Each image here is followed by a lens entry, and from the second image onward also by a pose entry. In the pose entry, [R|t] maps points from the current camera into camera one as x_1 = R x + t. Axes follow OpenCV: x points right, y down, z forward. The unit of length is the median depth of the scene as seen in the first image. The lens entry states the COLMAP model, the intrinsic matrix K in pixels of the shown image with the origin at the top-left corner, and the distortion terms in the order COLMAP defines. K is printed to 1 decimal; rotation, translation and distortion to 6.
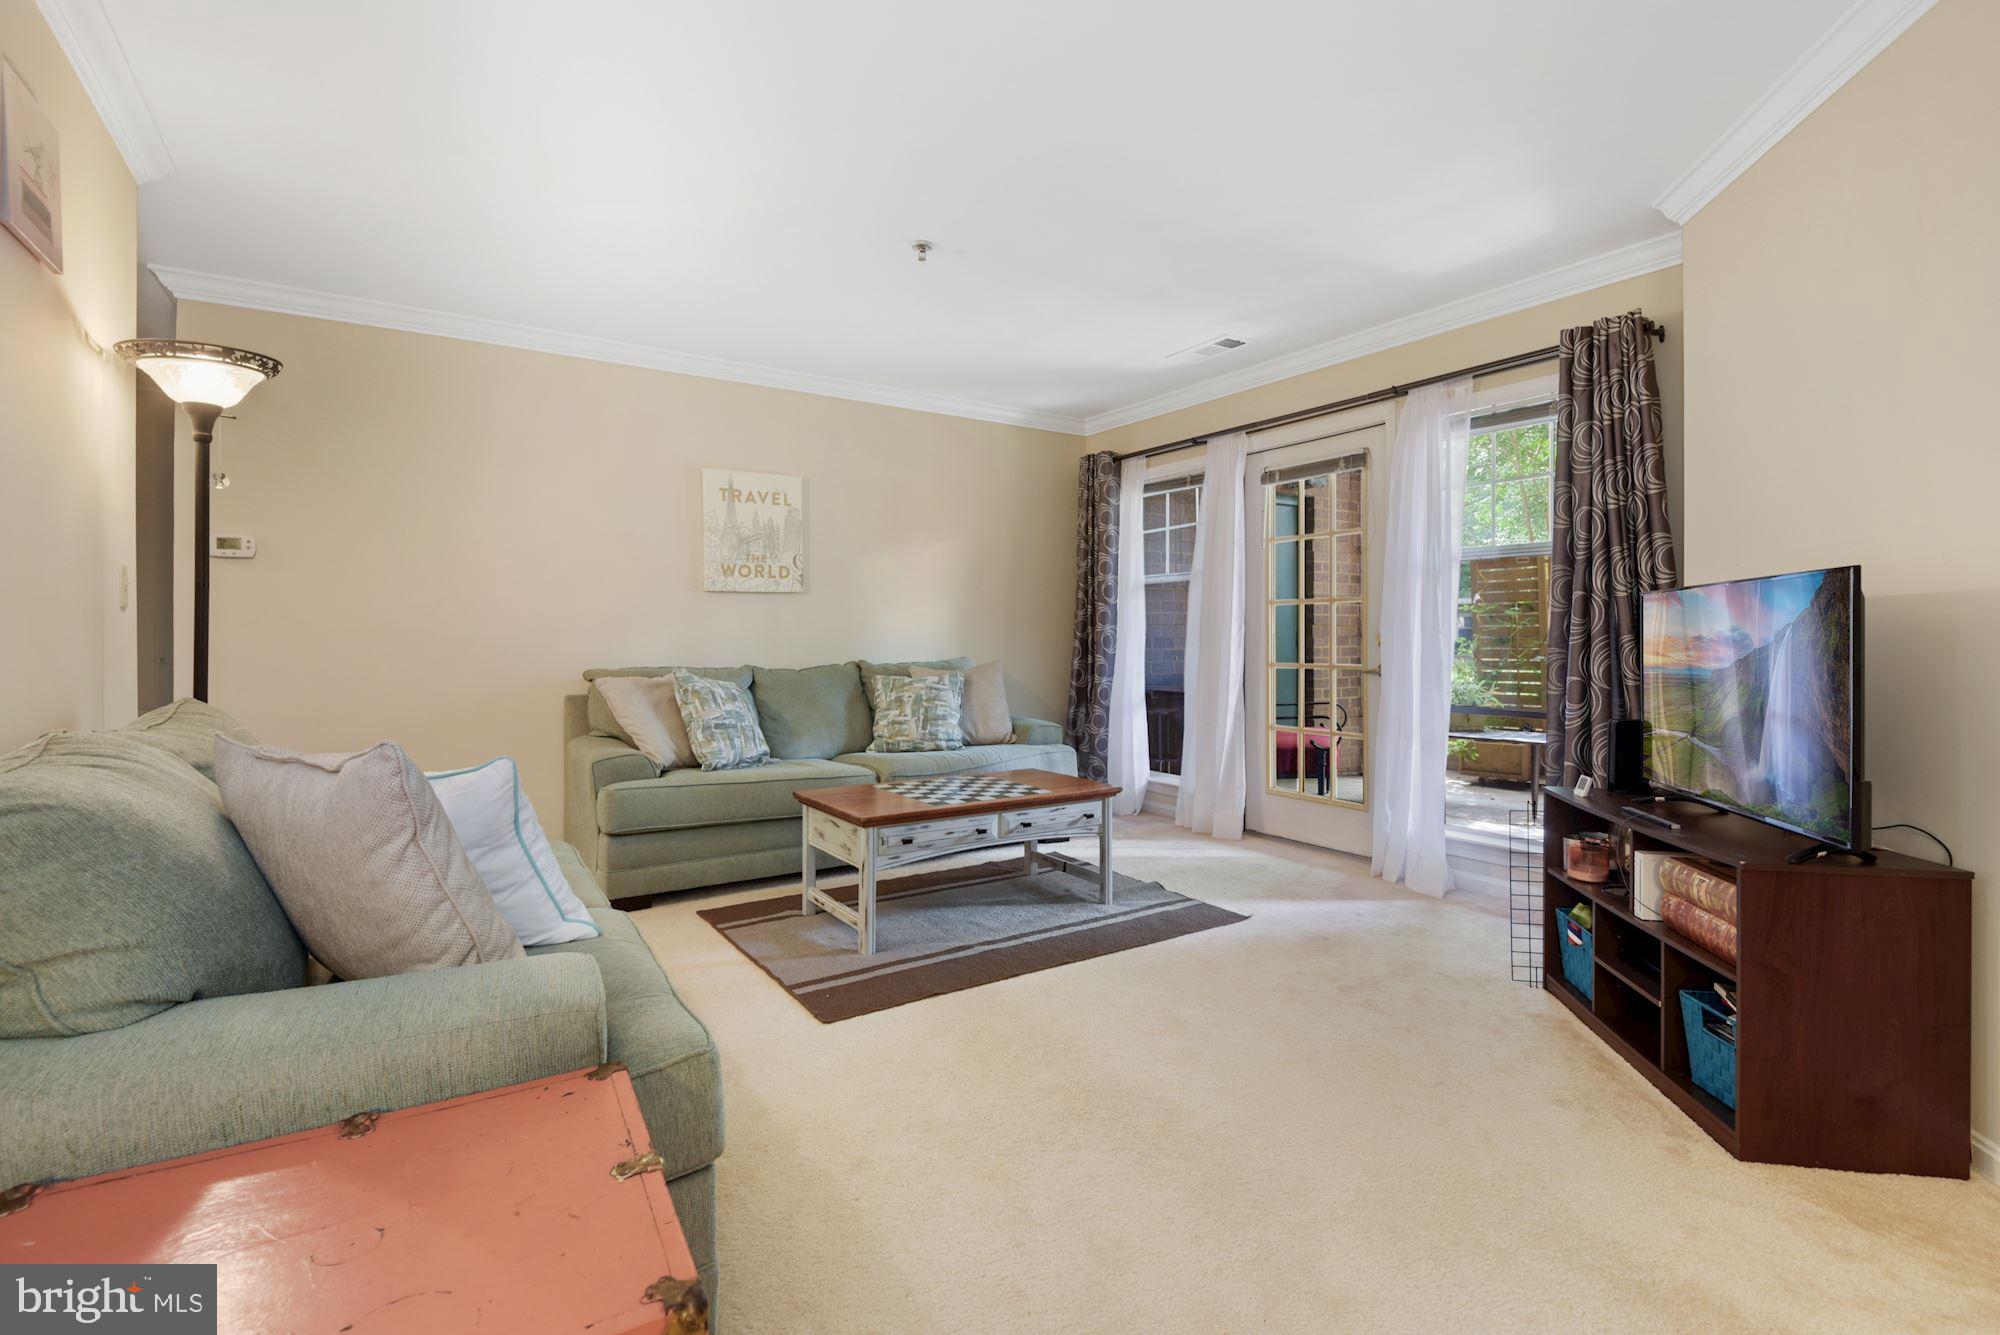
lens RADIAL K [[917.4, 0, 1003.9], [0, 917.4, 657.9], [0, 0, 1]] dist [0.037682, -0.021239]
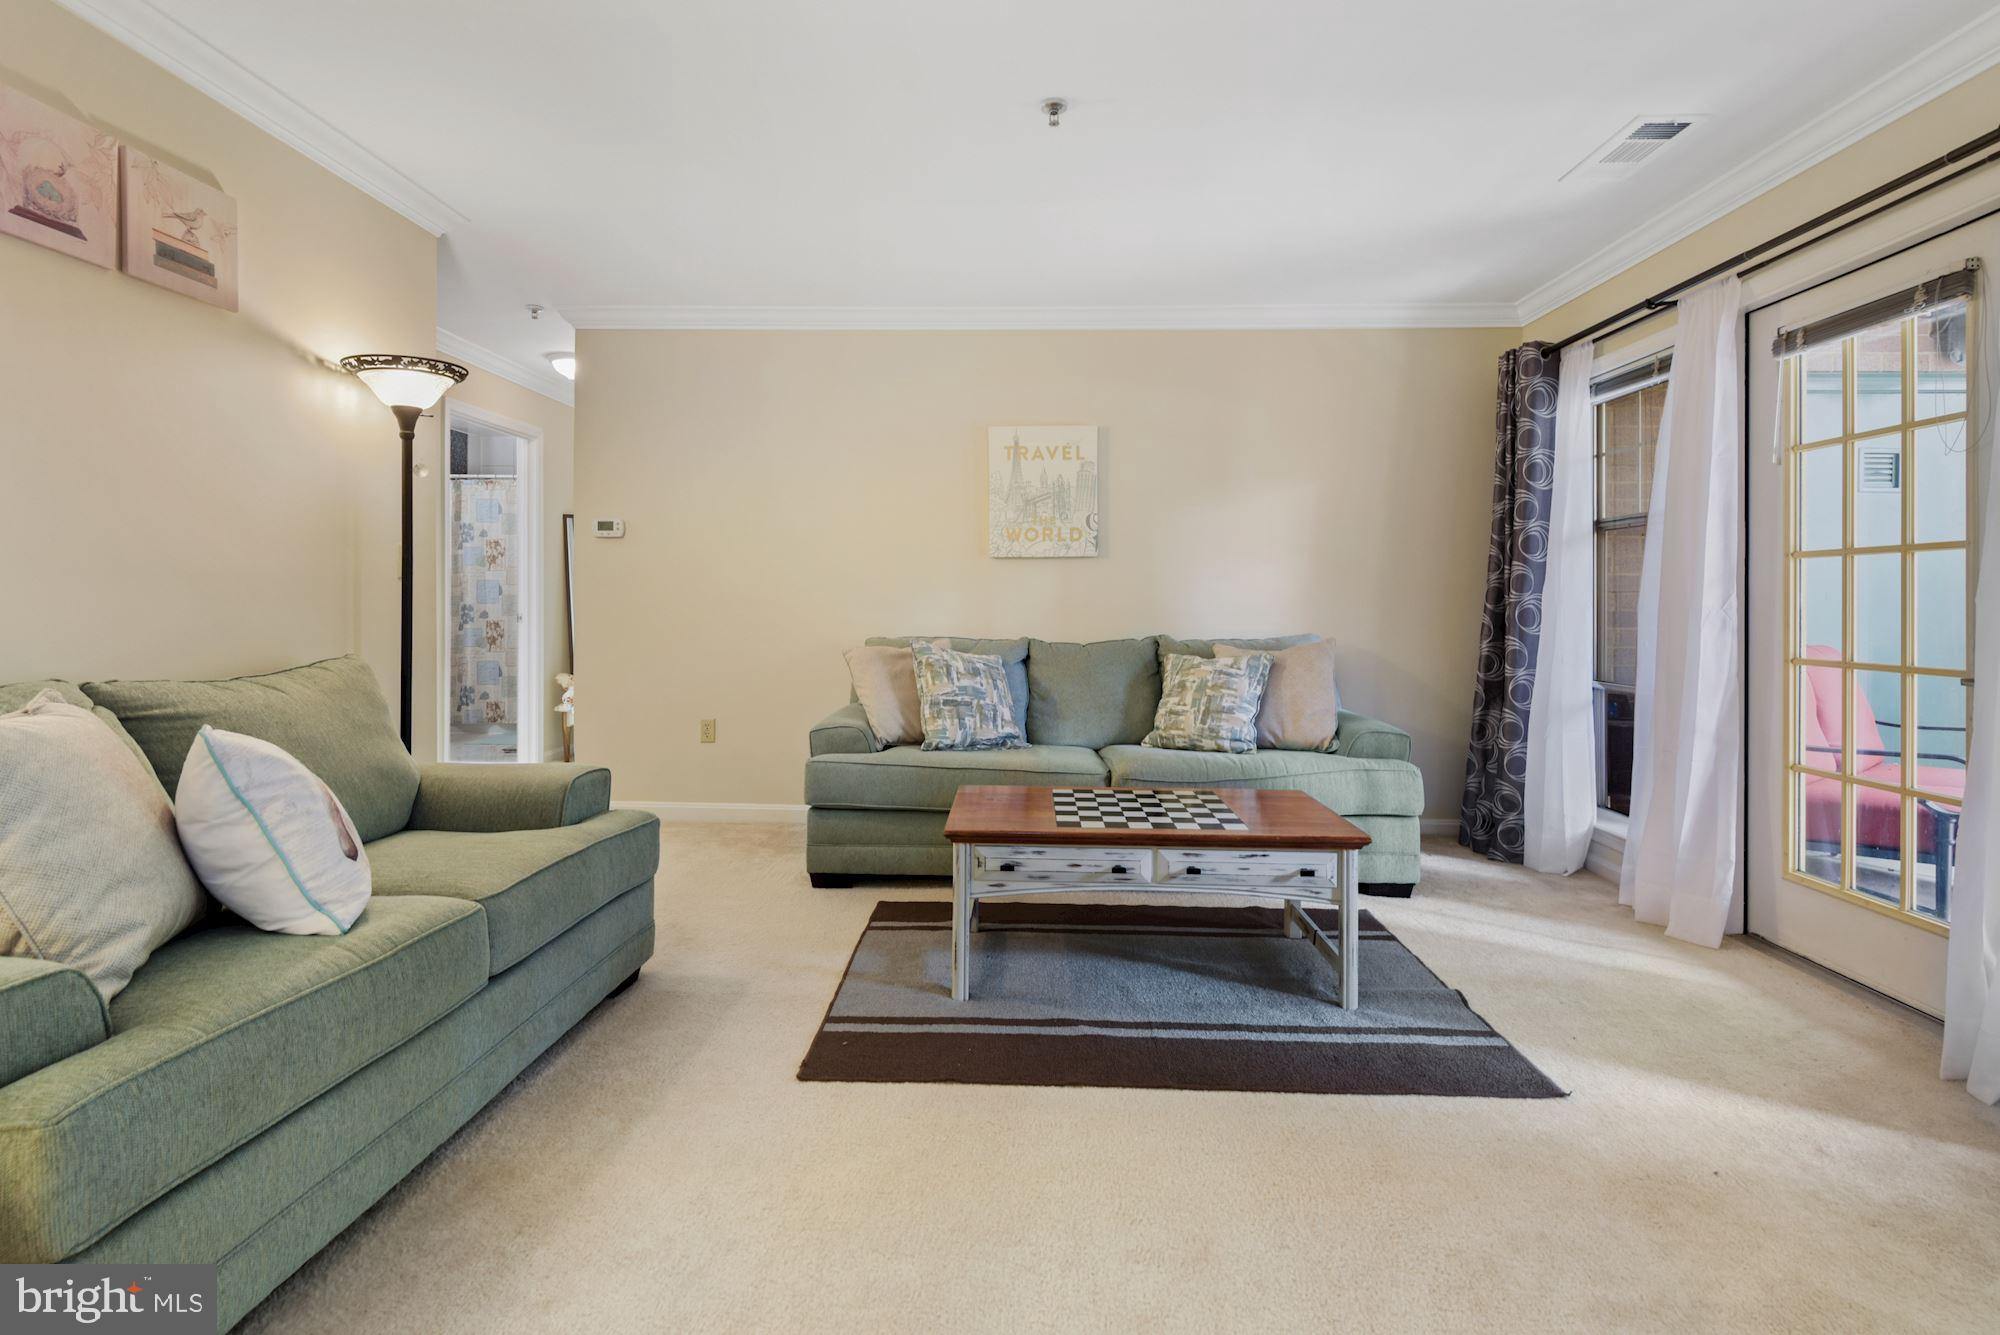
lens RADIAL K [[928.7, 0, 991.7], [0, 928.7, 628.2], [0, 0, 1]] dist [0.039928, -0.032732]
pose [[0.818540, 0.022079, -0.574025, 0.224725], [-0.021518, 0.999738, 0.007769, -0.007704], [0.574046, 0.005993, 0.818801, 0.225350]]
